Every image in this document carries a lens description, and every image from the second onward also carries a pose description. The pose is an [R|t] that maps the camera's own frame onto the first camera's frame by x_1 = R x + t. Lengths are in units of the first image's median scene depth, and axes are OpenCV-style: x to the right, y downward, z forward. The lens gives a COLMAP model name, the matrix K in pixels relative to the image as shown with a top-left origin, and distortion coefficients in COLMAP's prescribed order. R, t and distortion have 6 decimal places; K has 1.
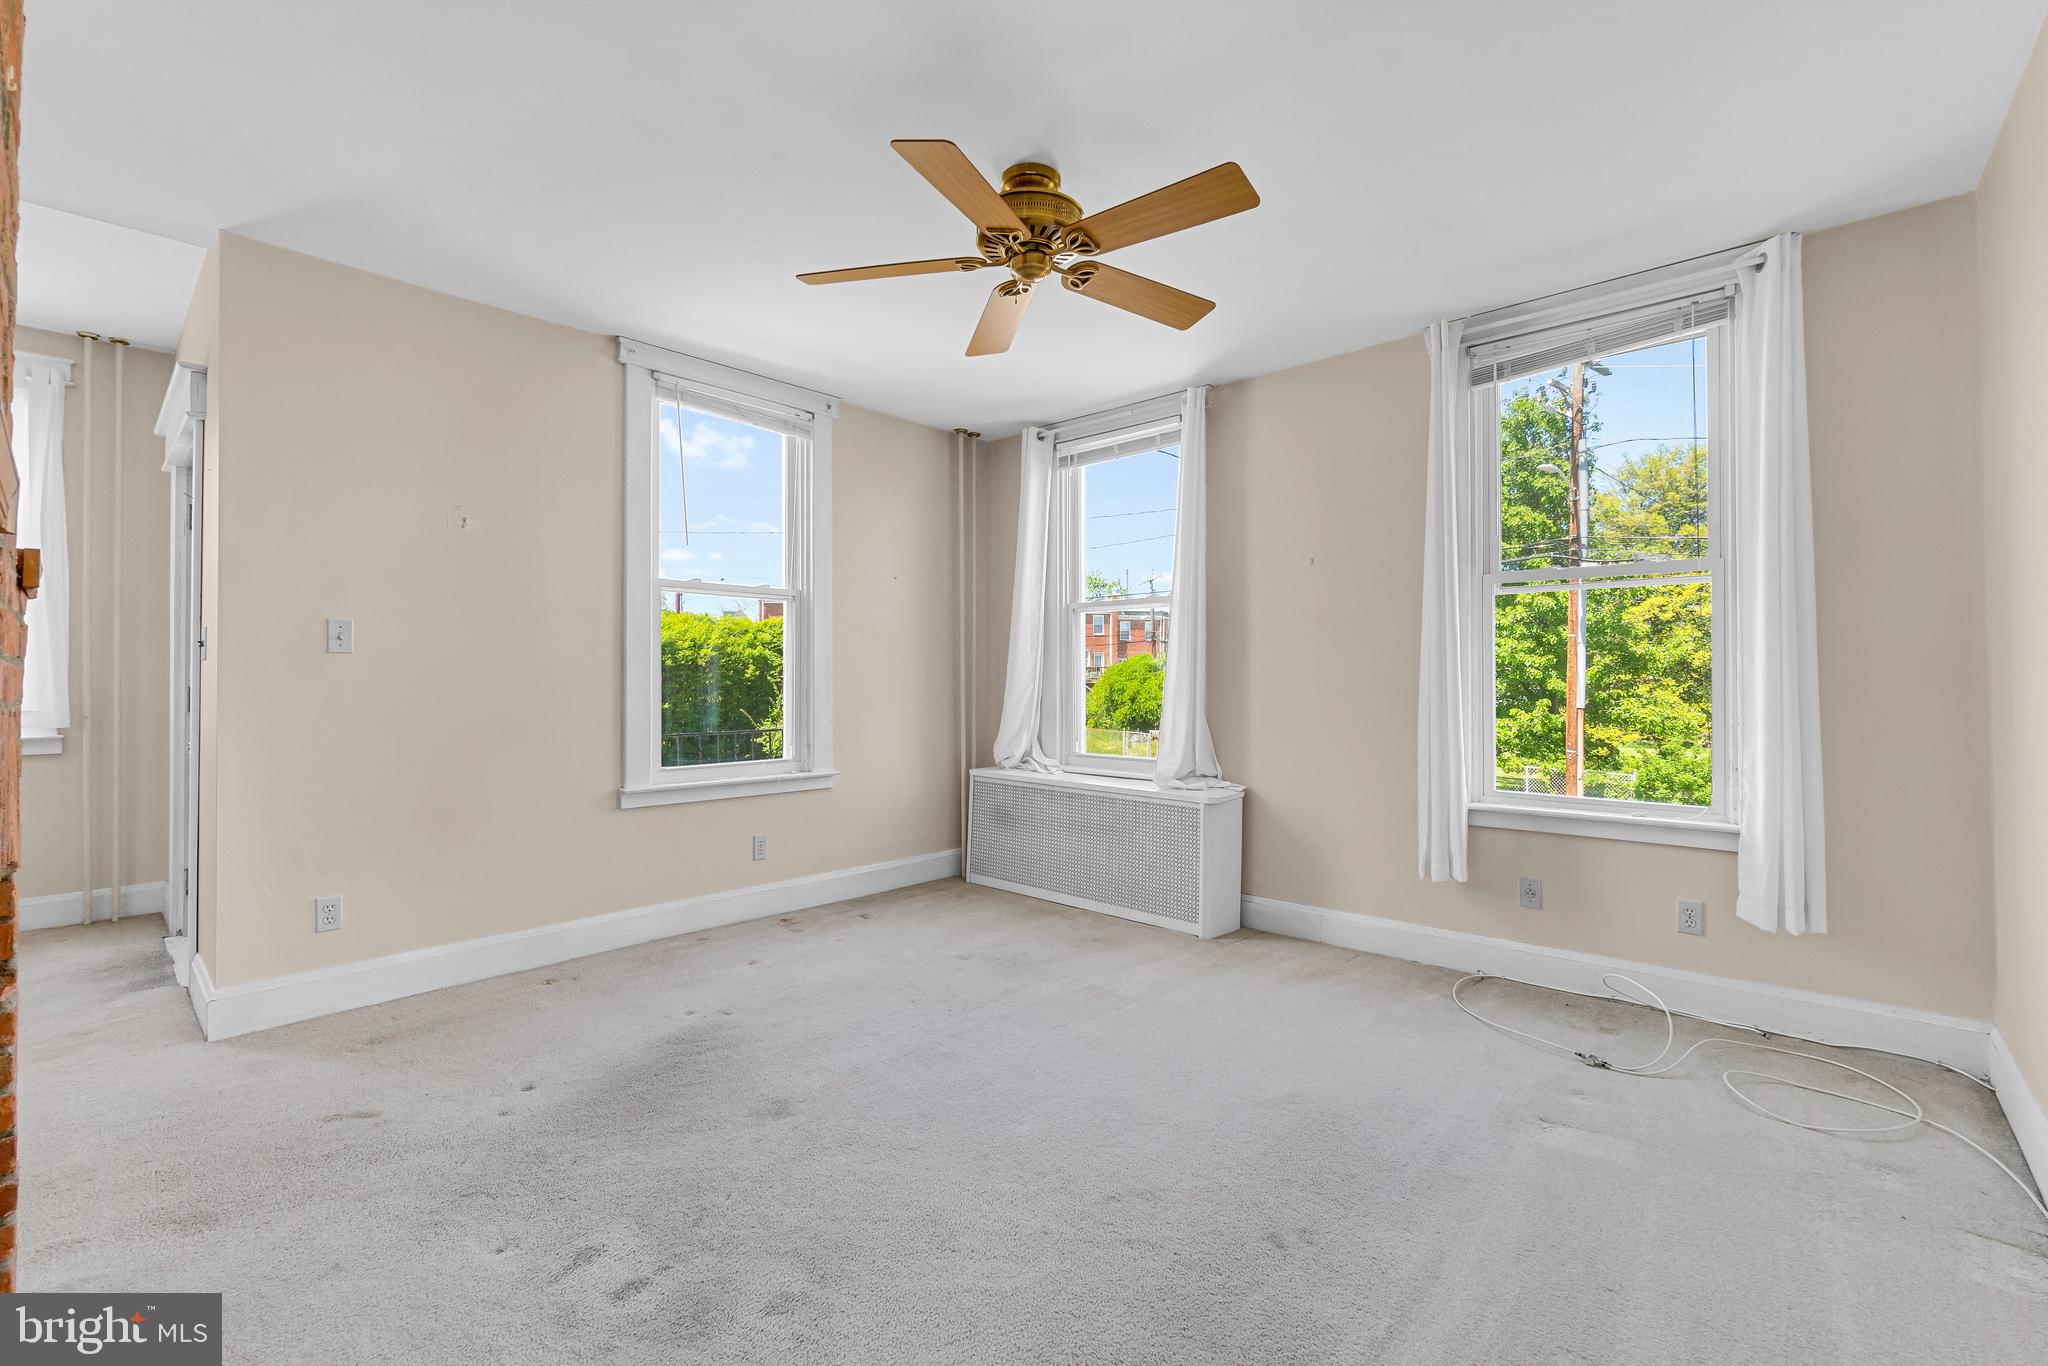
lens RADIAL K [[884.6, 0, 1016.8], [0, 884.6, 670.5], [0, 0, 1]] dist [-0.003296, -0.000175]
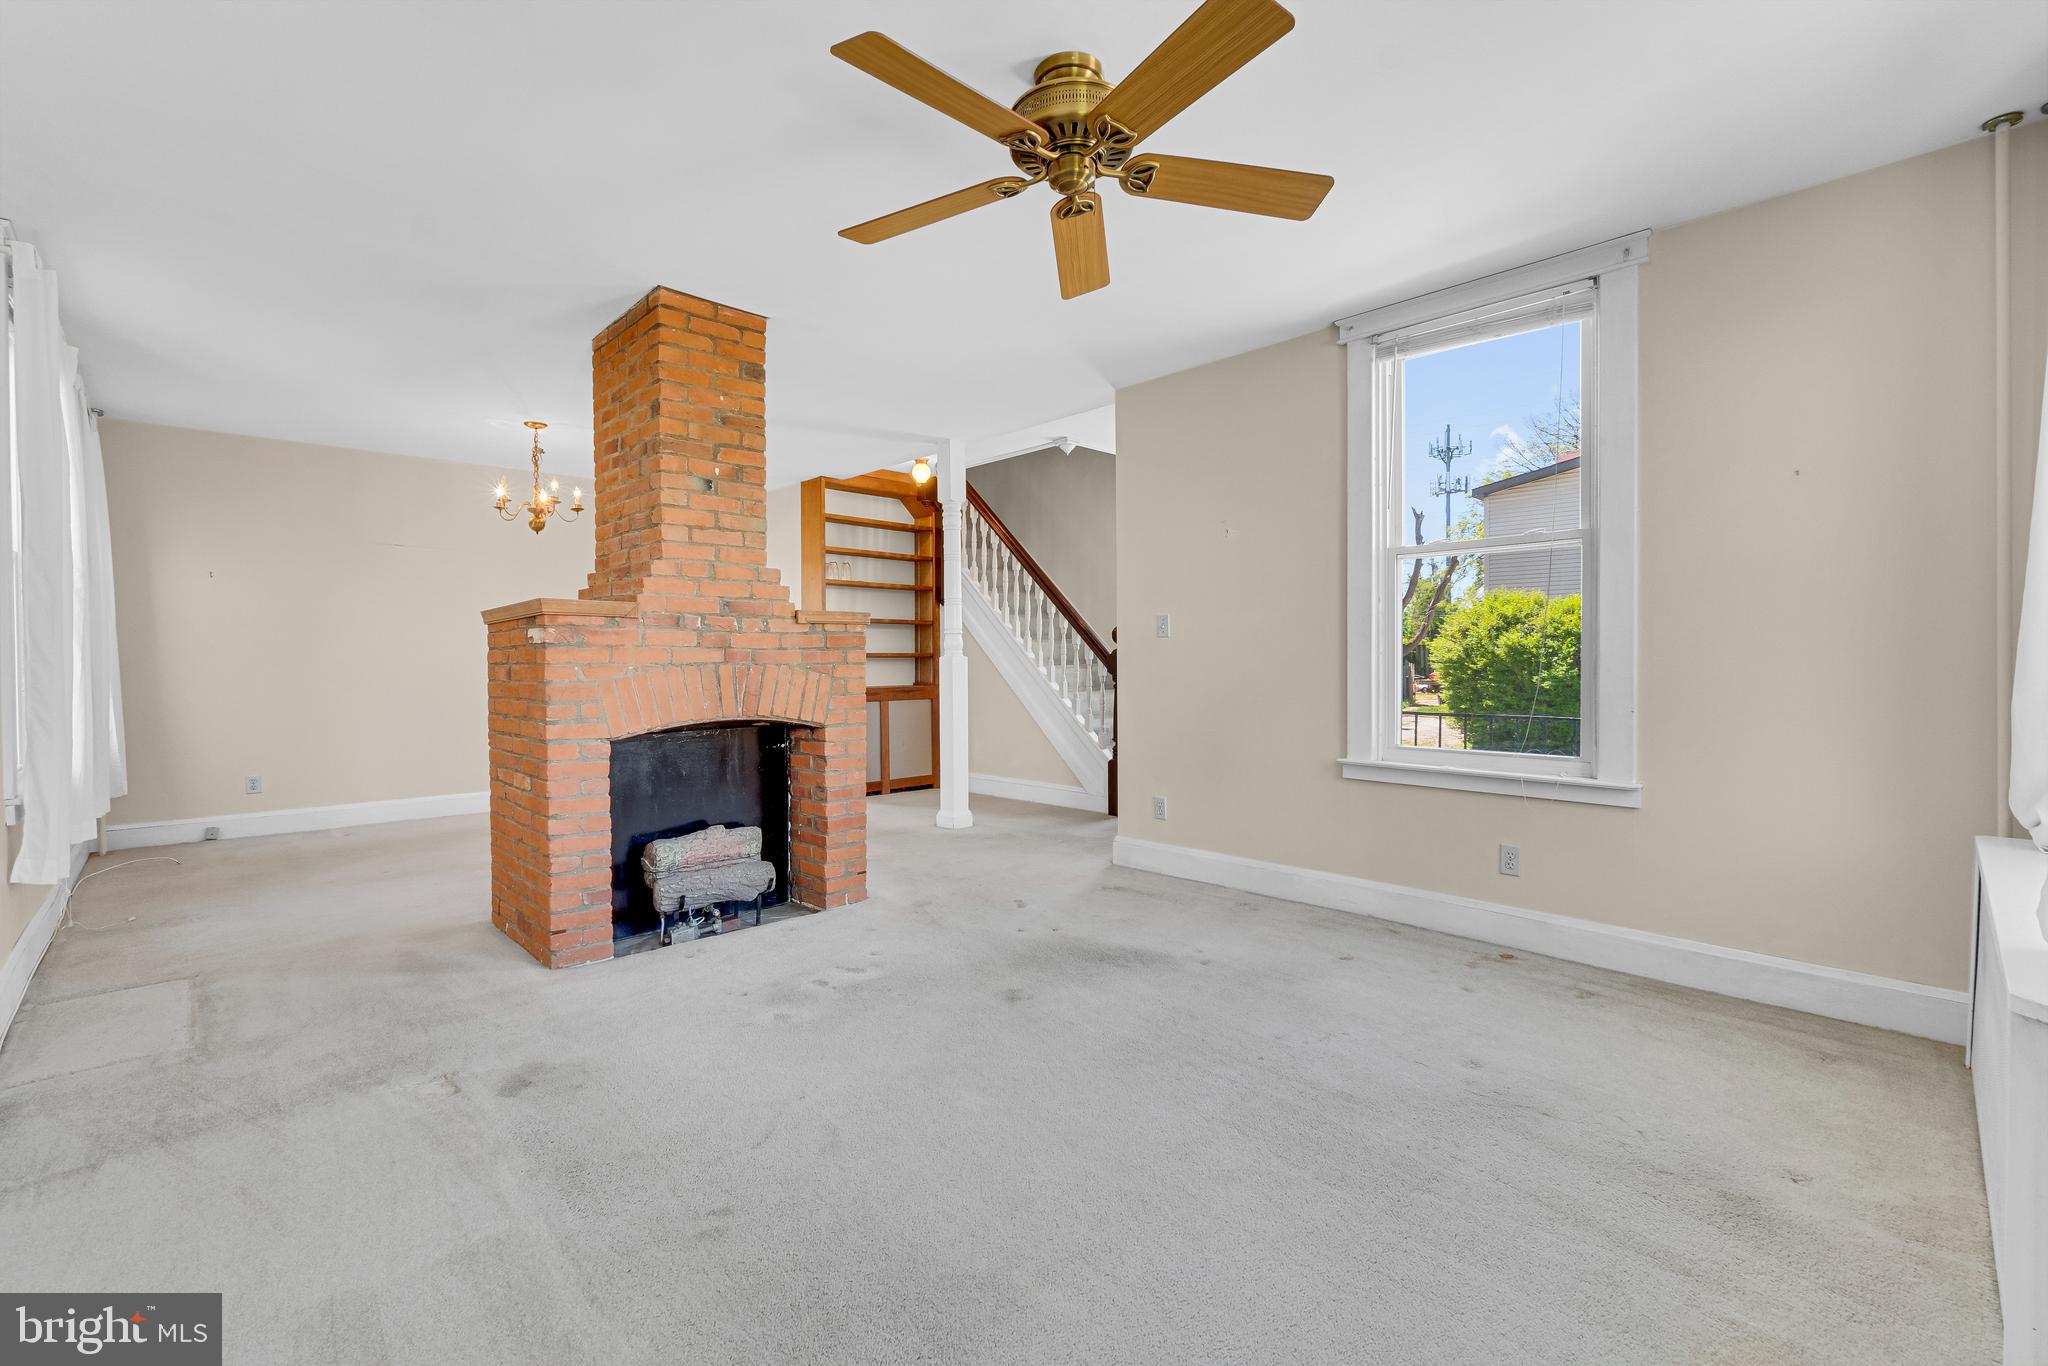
lens RADIAL K [[884.6, 0, 1016.8], [0, 884.6, 670.5], [0, 0, 1]] dist [-0.003296, -0.000175]
pose [[-0.067067, 0.010499, -0.997693, 0.585621], [0.012385, 0.999876, 0.009689, 0.015704], [0.997672, -0.011707, -0.067188, 0.660537]]
